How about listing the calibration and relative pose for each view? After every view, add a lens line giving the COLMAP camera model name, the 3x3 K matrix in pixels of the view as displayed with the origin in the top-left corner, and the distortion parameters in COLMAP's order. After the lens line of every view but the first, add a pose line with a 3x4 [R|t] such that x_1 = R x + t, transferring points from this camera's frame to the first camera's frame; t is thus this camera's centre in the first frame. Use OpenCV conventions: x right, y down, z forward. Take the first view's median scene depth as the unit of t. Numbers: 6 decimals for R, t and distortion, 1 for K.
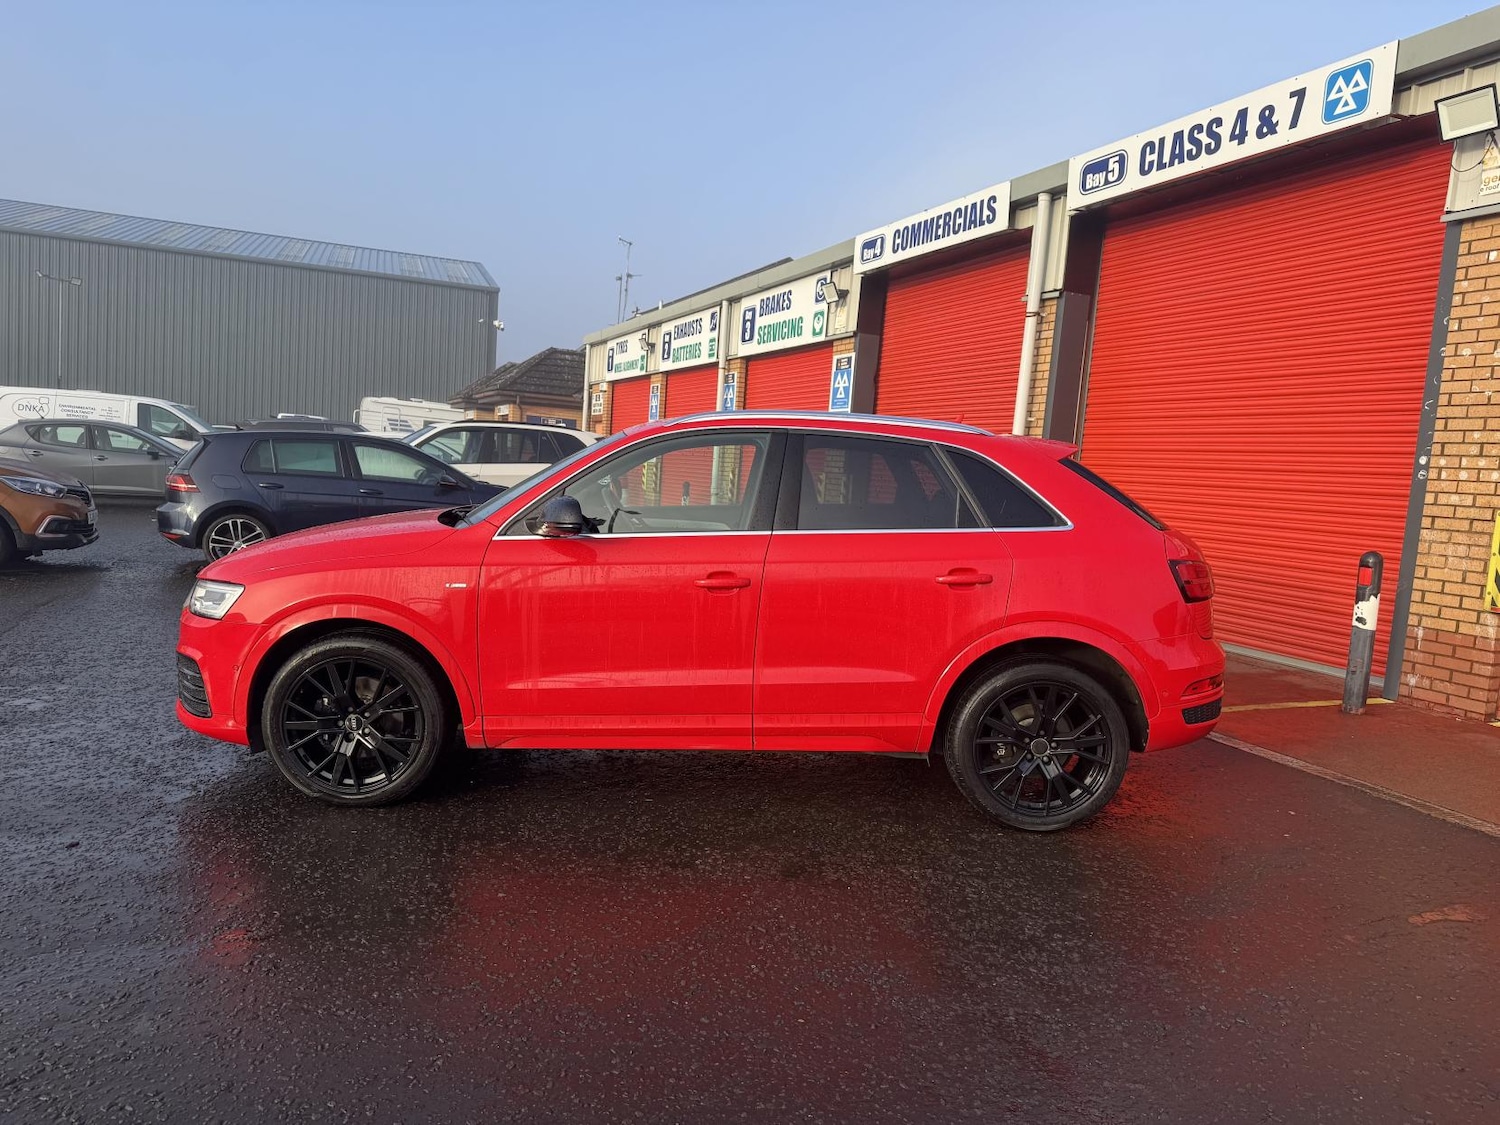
lens RADIAL K [[1035.8, 0, 745.1], [0, 1035.8, 564.7], [0, 0, 1]] dist [0.035186, -0.039433]
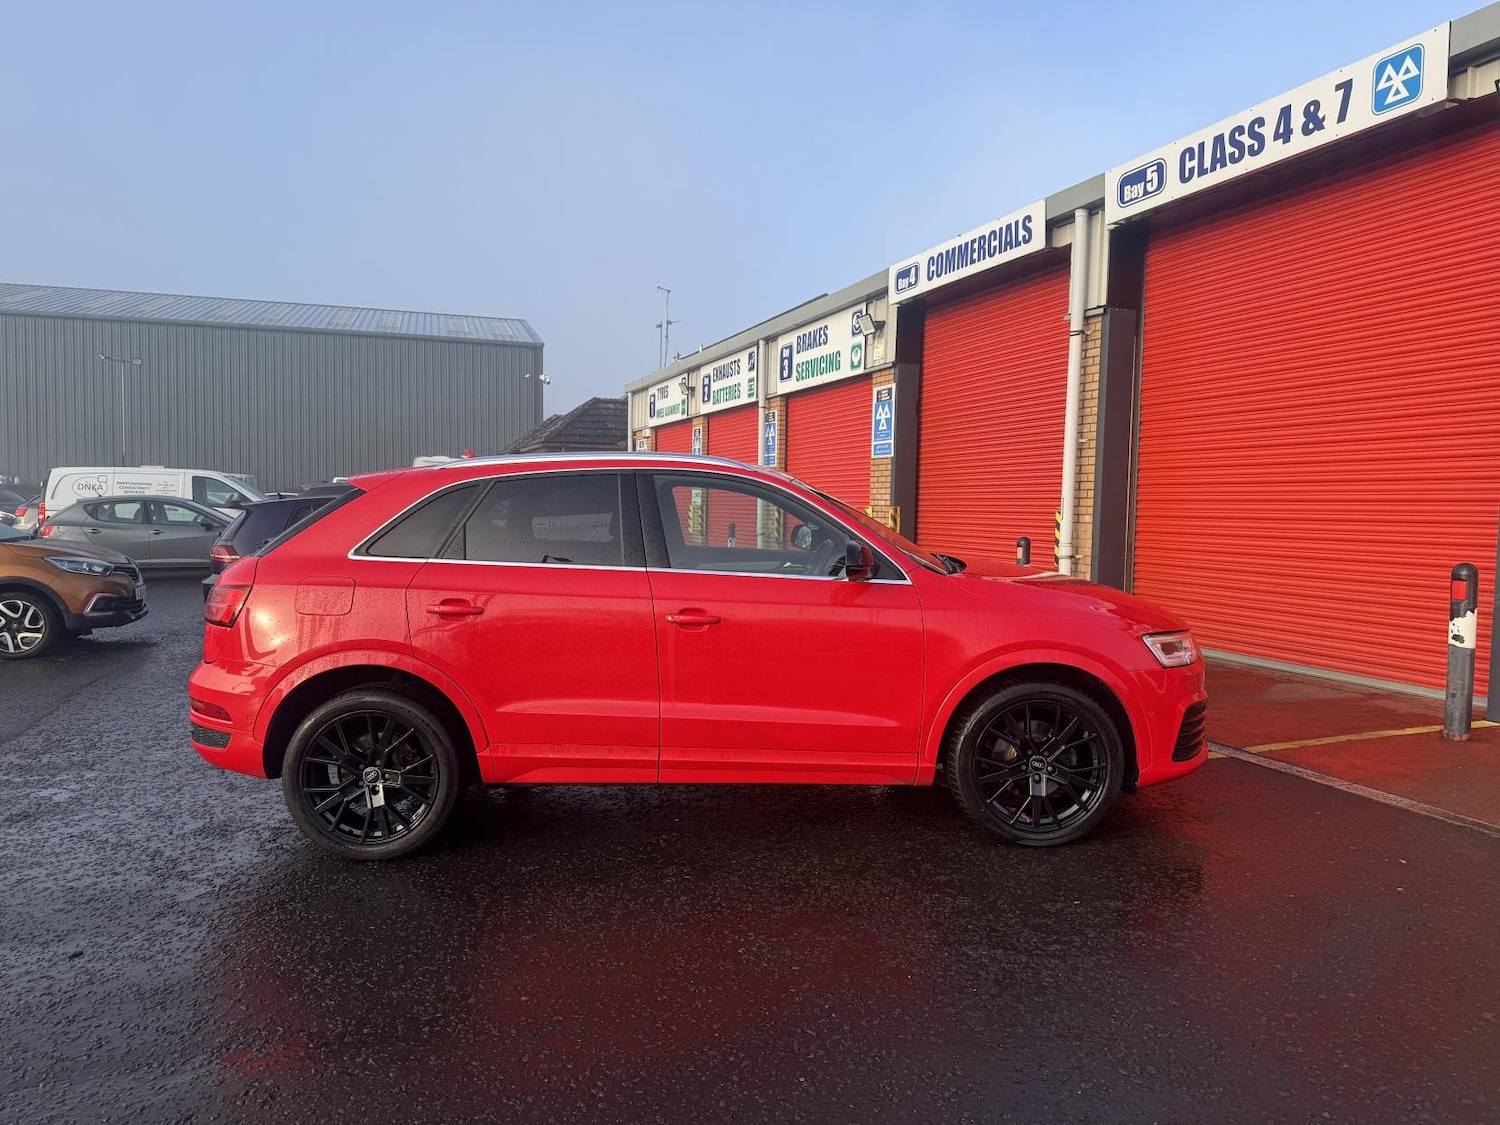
lens RADIAL K [[1035.8, 0, 748.9], [0, 1035.8, 564.3], [0, 0, 1]] dist [0.035186, -0.039433]
pose [[0.997461, -0.052695, -0.047905, 0.012289], [0.050903, 0.997984, -0.037894, -0.008278], [0.049805, 0.035360, 0.998133, 0.043364]]
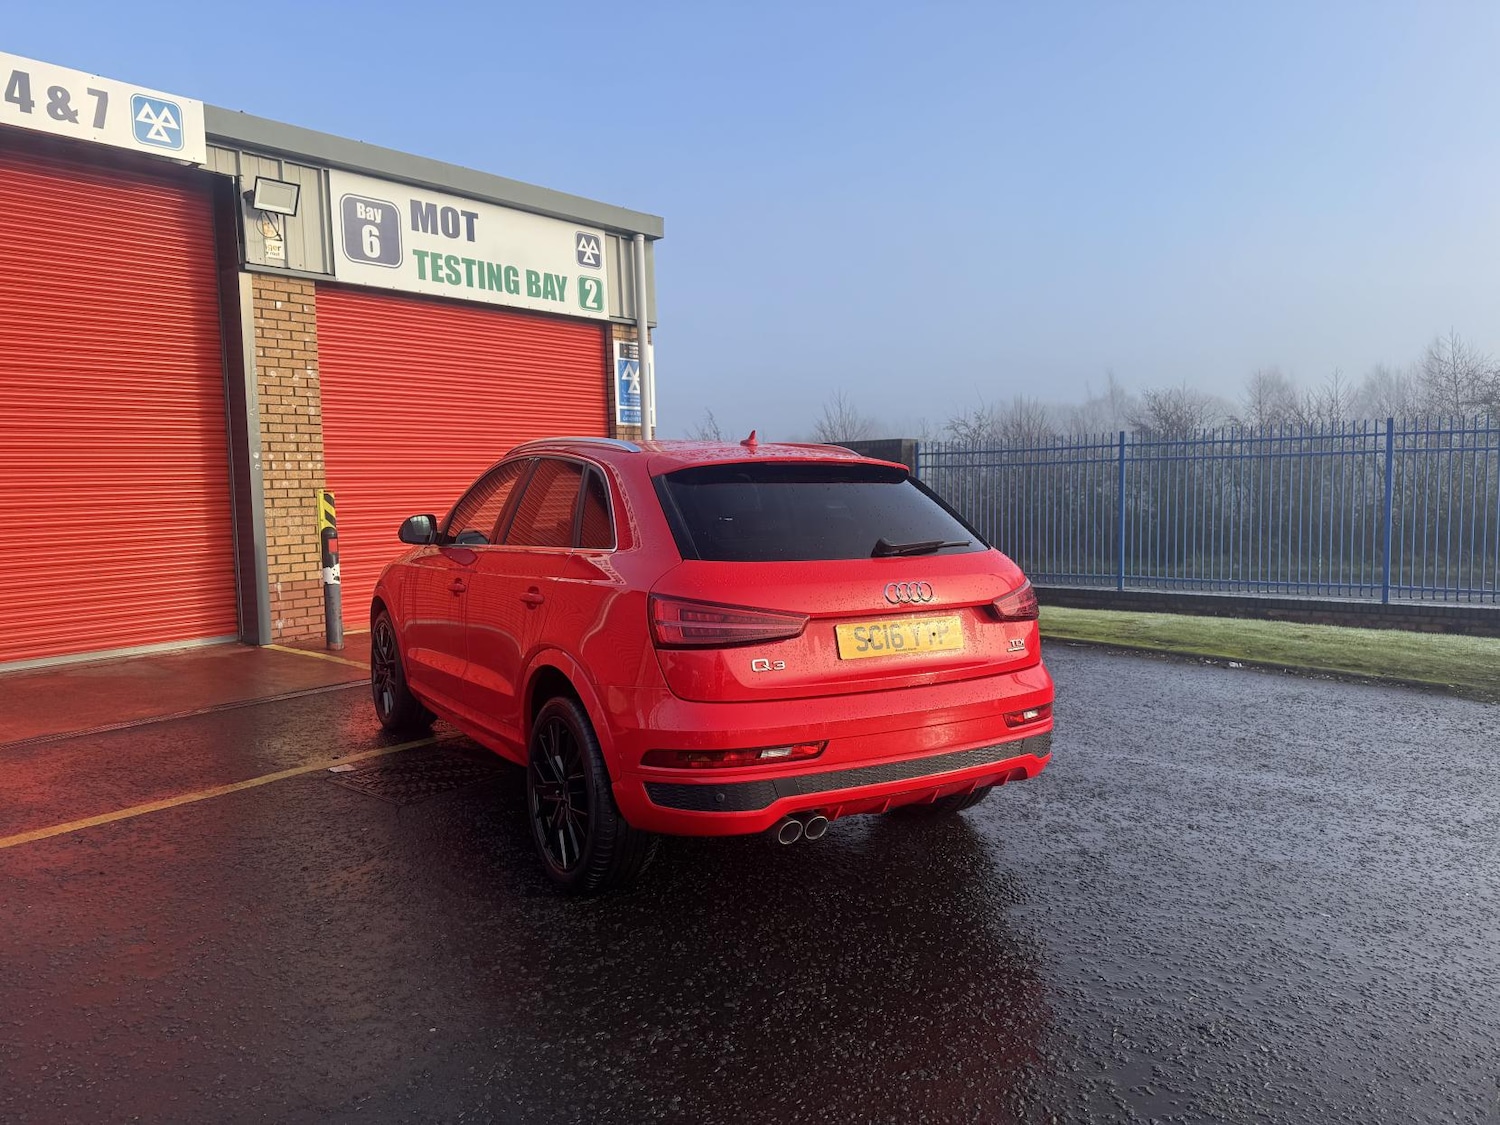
lens RADIAL K [[1035.8, 0, 749.0], [0, 1035.8, 554.1], [0, 0, 1]] dist [0.035186, -0.039433]
pose [[-0.442929, -0.122417, 0.888160, -0.785445], [0.068915, 0.983055, 0.169865, -0.159979], [-0.893904, 0.136445, -0.426987, 1.044685]]
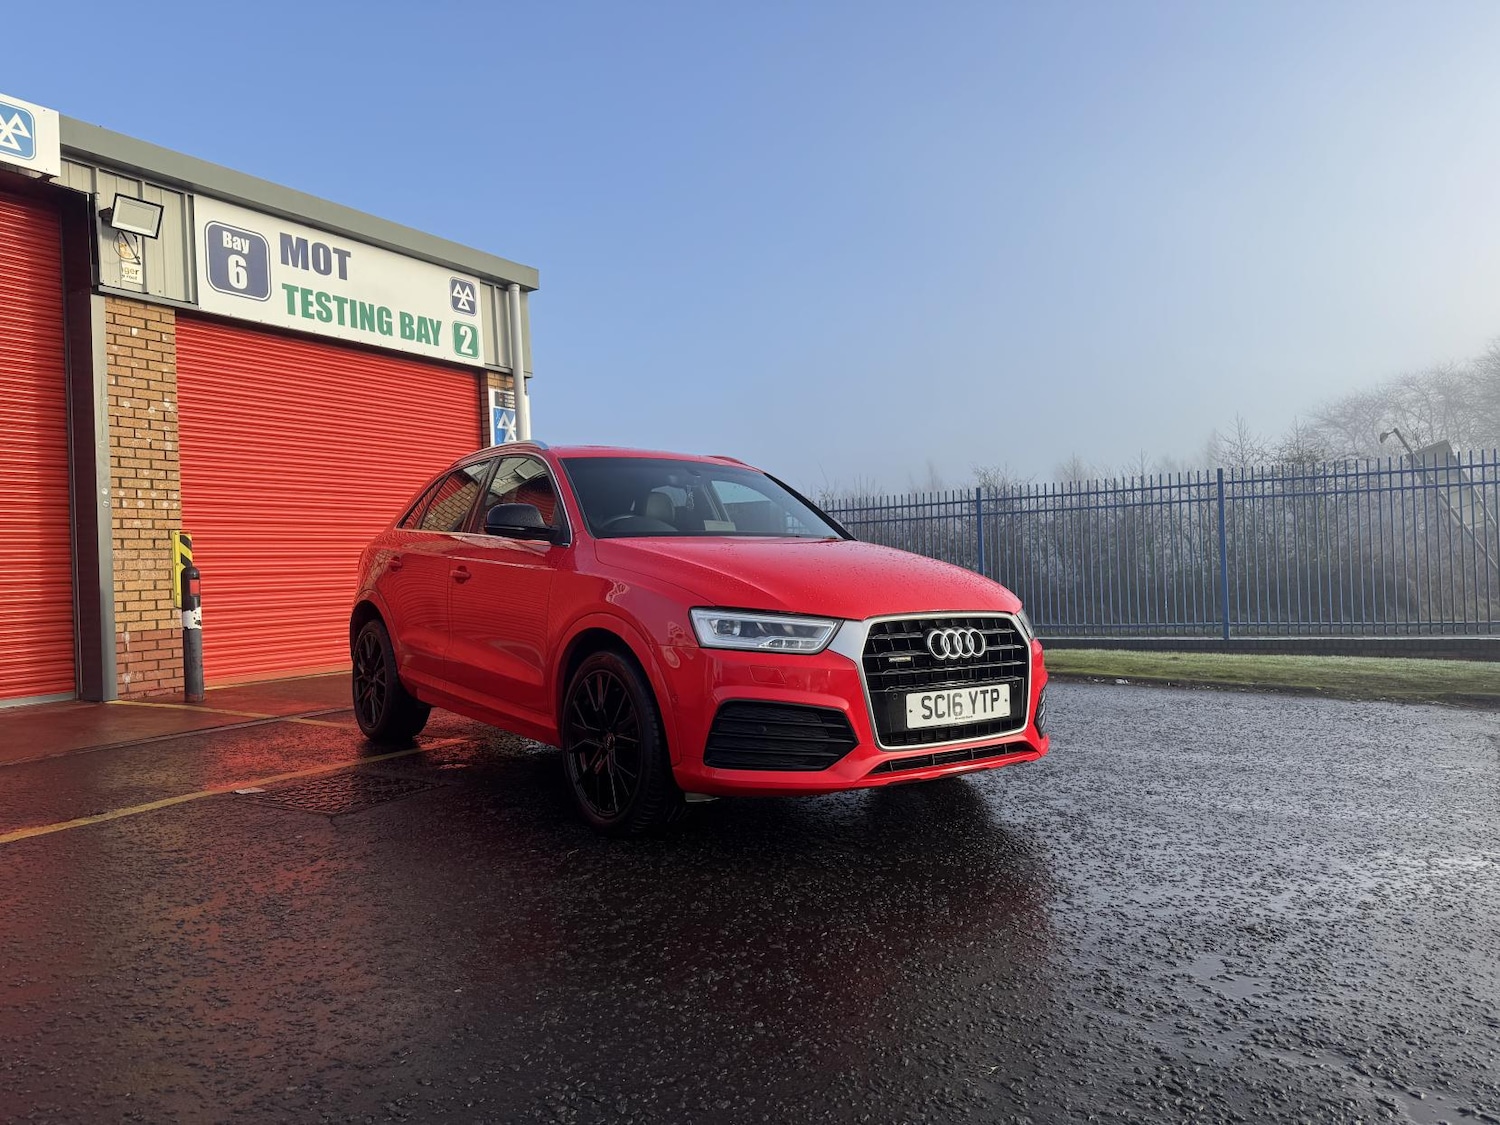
lens RADIAL K [[1035.8, 0, 746.7], [0, 1035.8, 555.0], [0, 0, 1]] dist [0.035186, -0.039433]
pose [[-0.578601, -0.037102, 0.814766, -0.736401], [0.068479, 0.993228, 0.093858, -0.091686], [-0.812731, 0.110101, -0.572142, 1.116582]]
